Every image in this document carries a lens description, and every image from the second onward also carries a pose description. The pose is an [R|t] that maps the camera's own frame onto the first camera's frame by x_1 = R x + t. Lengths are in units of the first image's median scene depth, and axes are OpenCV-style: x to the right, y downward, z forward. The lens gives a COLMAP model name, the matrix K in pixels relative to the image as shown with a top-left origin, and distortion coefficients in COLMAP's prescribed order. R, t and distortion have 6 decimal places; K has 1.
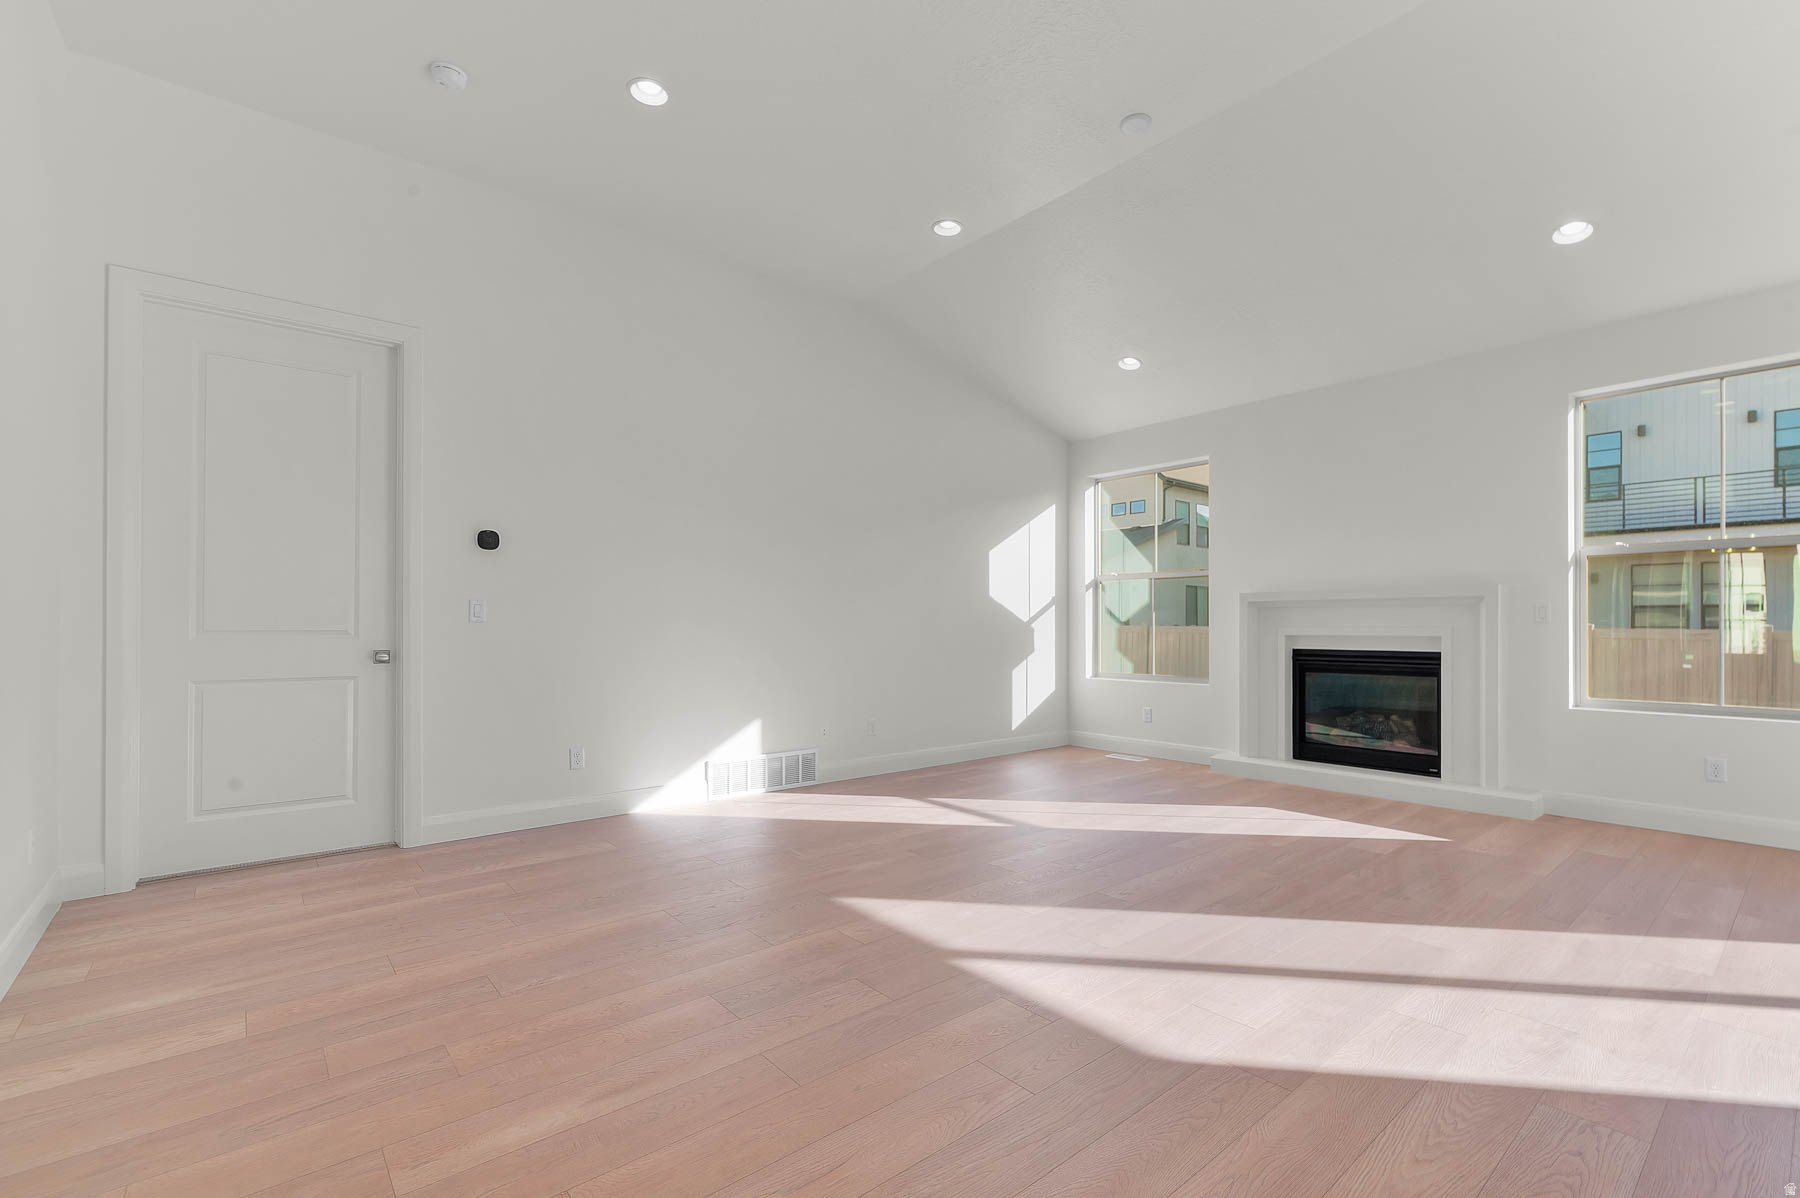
lens RADIAL K [[803.1, 0, 955.8], [0, 803.1, 626.2], [0, 0, 1]] dist [-0.000050, -0.000152]
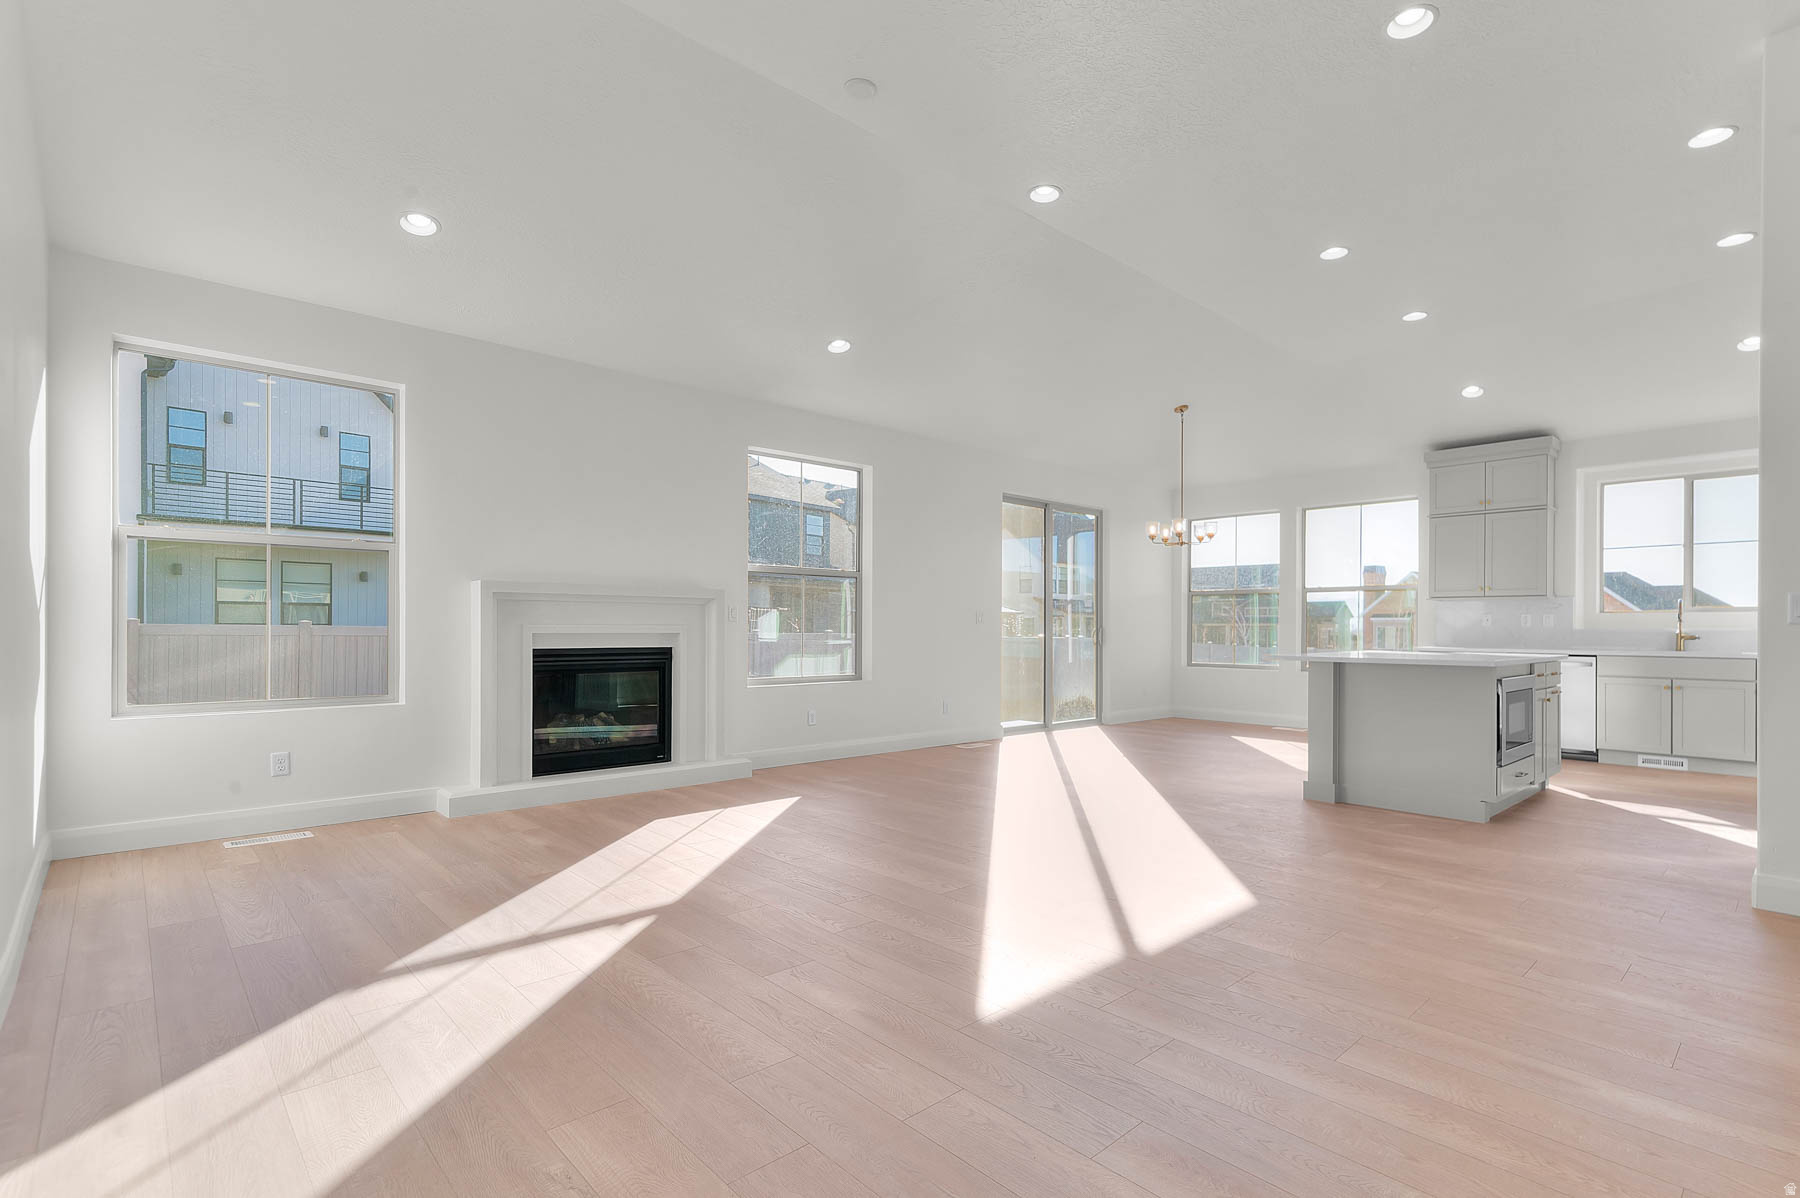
lens RADIAL K [[819.4, 0, 942.3], [0, 819.4, 627.8], [0, 0, 1]] dist [0.000580, 0.000144]
pose [[-0.010351, -0.002054, 0.999944, -0.455760], [-0.004719, 0.999987, 0.002006, 0.001436], [-0.999935, -0.004698, -0.010360, 0.558854]]
